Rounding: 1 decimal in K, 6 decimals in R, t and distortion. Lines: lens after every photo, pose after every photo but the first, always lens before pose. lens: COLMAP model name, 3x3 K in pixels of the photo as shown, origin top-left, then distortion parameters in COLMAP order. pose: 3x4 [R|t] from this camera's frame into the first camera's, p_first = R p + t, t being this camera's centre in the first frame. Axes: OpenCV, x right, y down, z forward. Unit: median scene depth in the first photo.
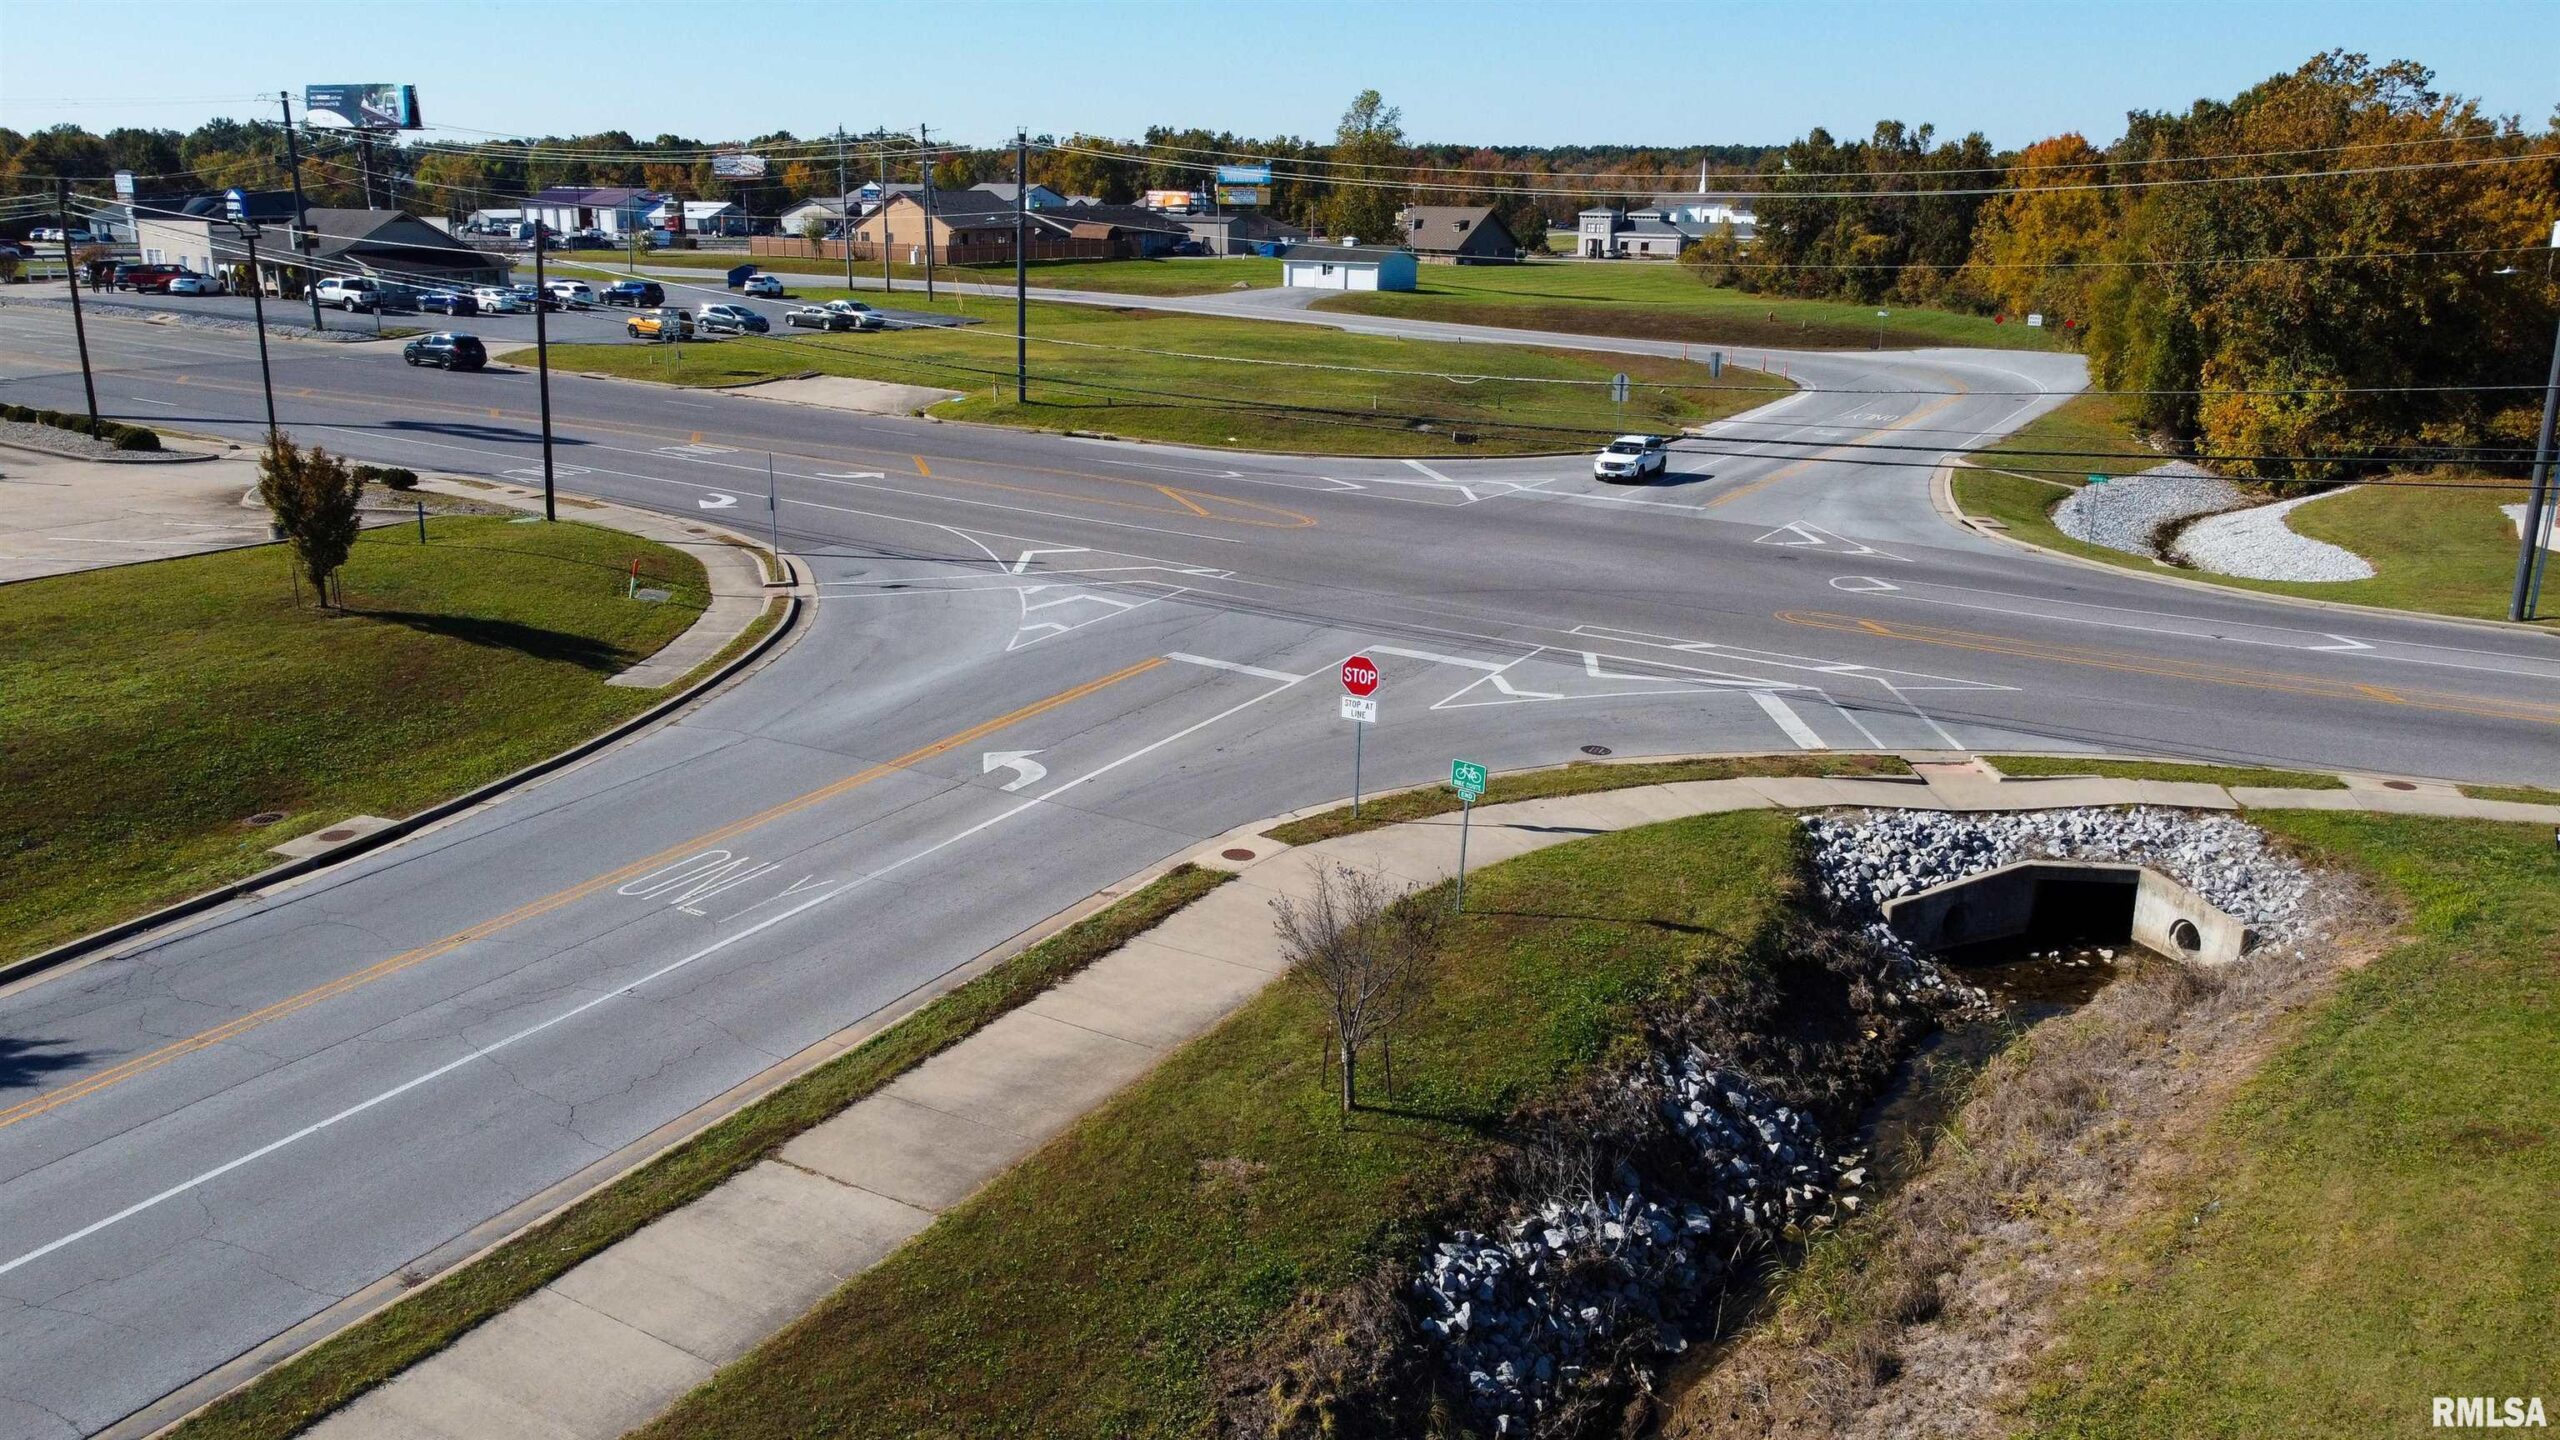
lens RADIAL K [[1929.6, 0, 1269.1], [0, 1929.6, 713.1], [0, 0, 1]] dist [0.001917, -0.005618]
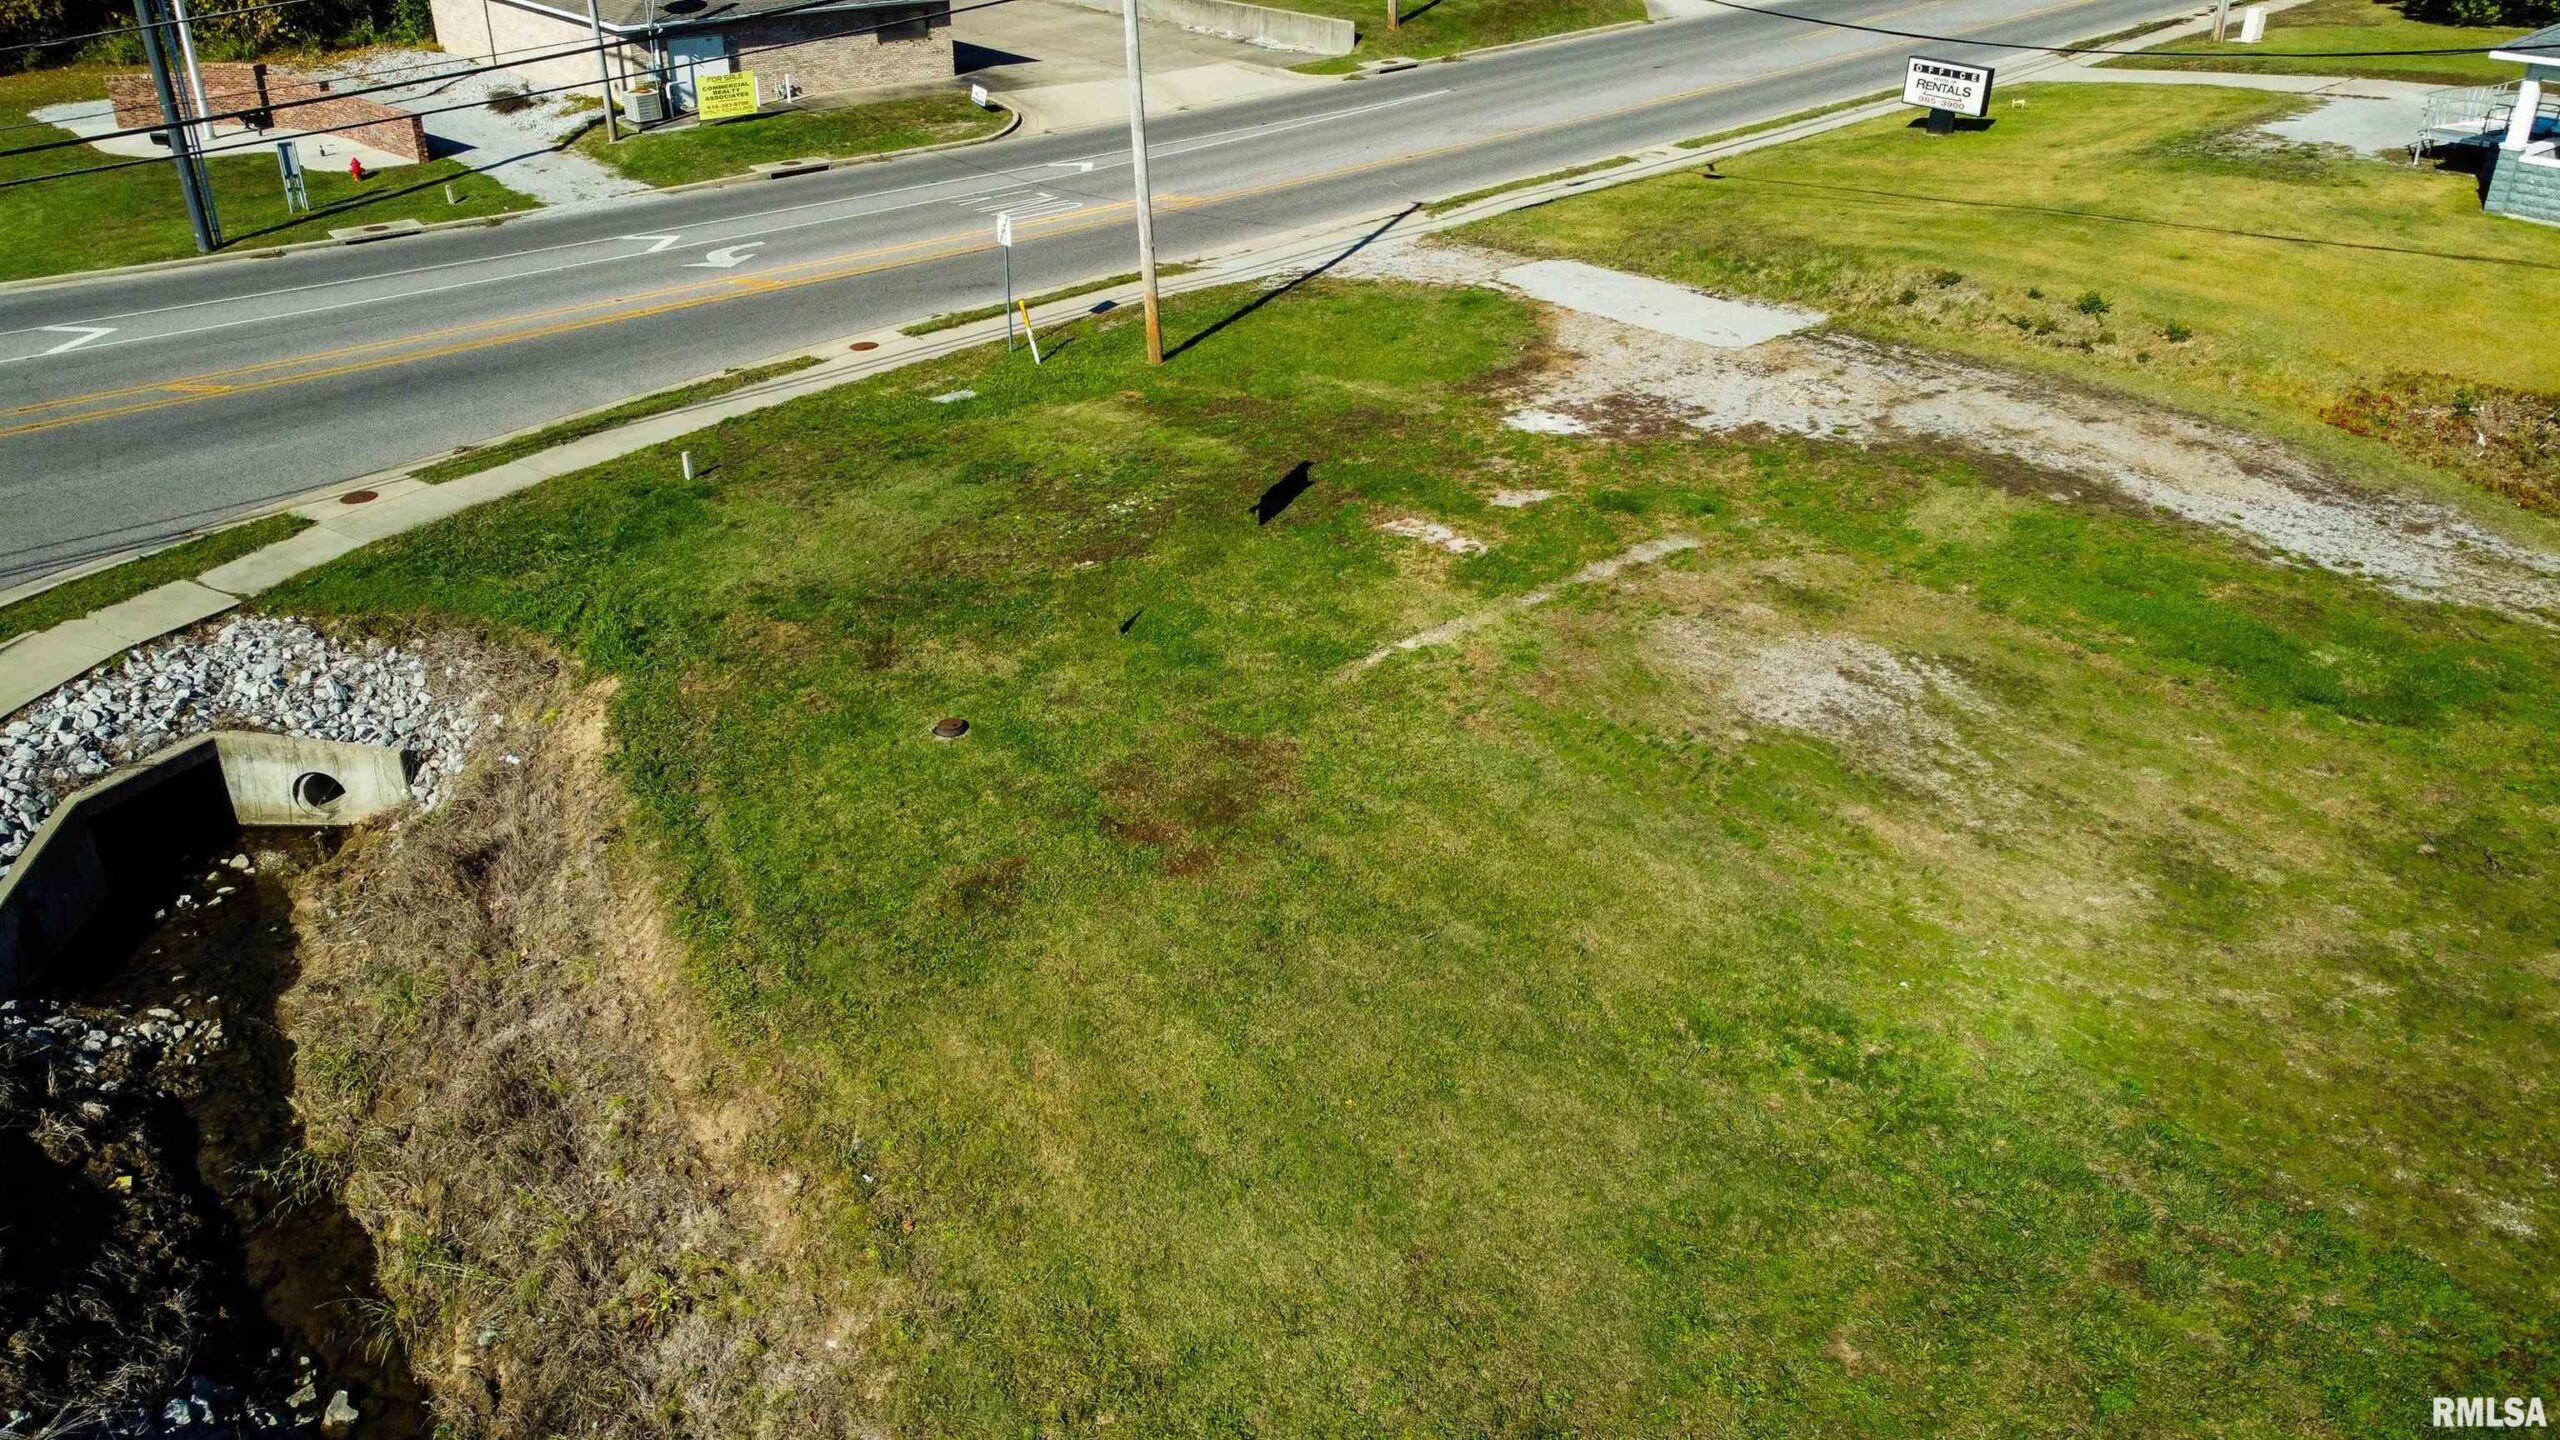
lens RADIAL K [[1929.6, 0, 1269.1], [0, 1929.6, 713.1], [0, 0, 1]] dist [0.001917, -0.005618]
pose [[0.337833, -0.442038, 0.830946, -0.017332], [0.253558, 0.892956, 0.371938, -0.097537], [-0.906409, 0.085040, 0.413753, 0.332758]]
